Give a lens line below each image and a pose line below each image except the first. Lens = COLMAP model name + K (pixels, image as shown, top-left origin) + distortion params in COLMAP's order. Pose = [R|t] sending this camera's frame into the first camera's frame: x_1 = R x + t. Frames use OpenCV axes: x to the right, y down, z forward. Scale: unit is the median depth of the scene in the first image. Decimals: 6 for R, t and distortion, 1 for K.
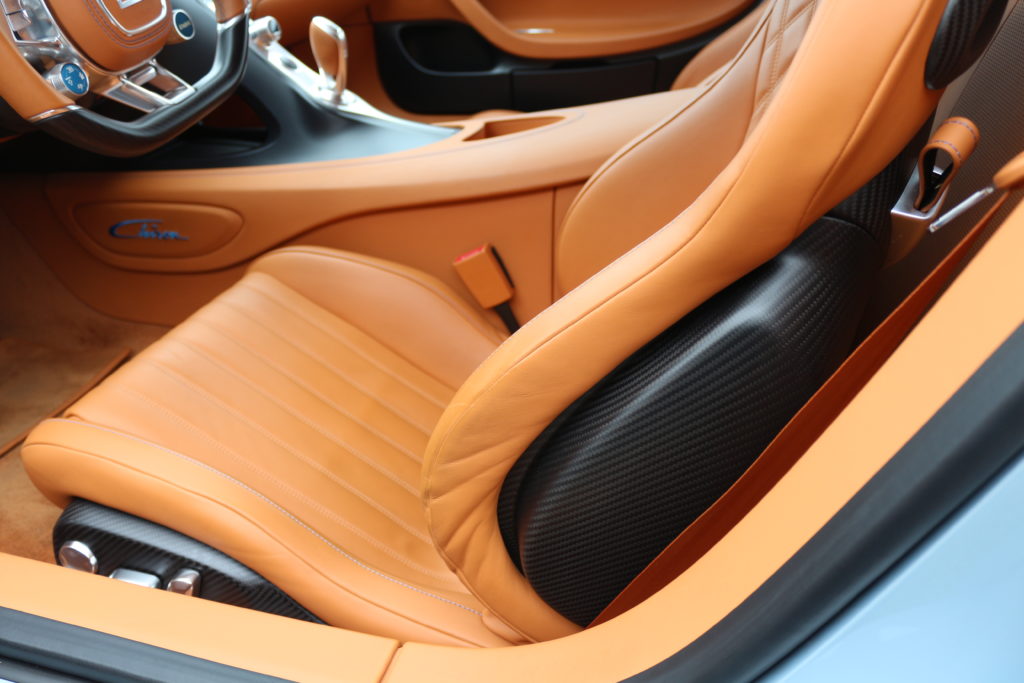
lens RADIAL K [[839.4, 0, 496.6], [0, 839.4, 341.1], [0, 0, 1]] dist [-0.150592, 0.124106]
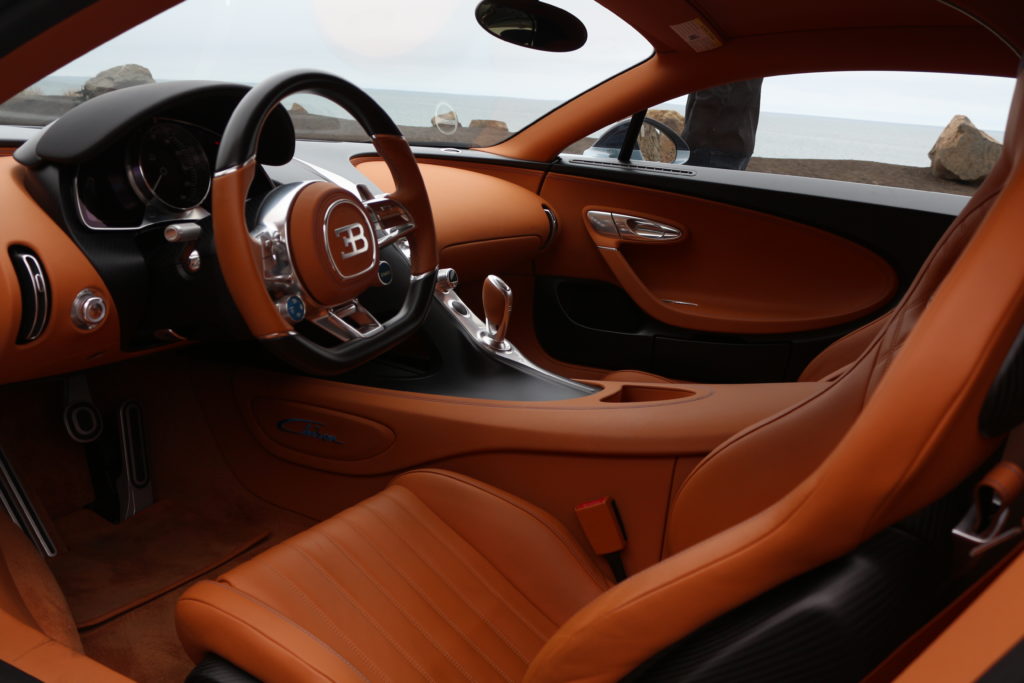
lens RADIAL K [[839.4, 0, 496.6], [0, 839.4, 341.1], [0, 0, 1]] dist [-0.150592, 0.124106]
pose [[0.976047, 0.138377, -0.167880, 0.001082], [-0.178926, 0.949542, -0.257596, -0.001930], [0.123763, 0.281464, 0.951557, -0.144322]]
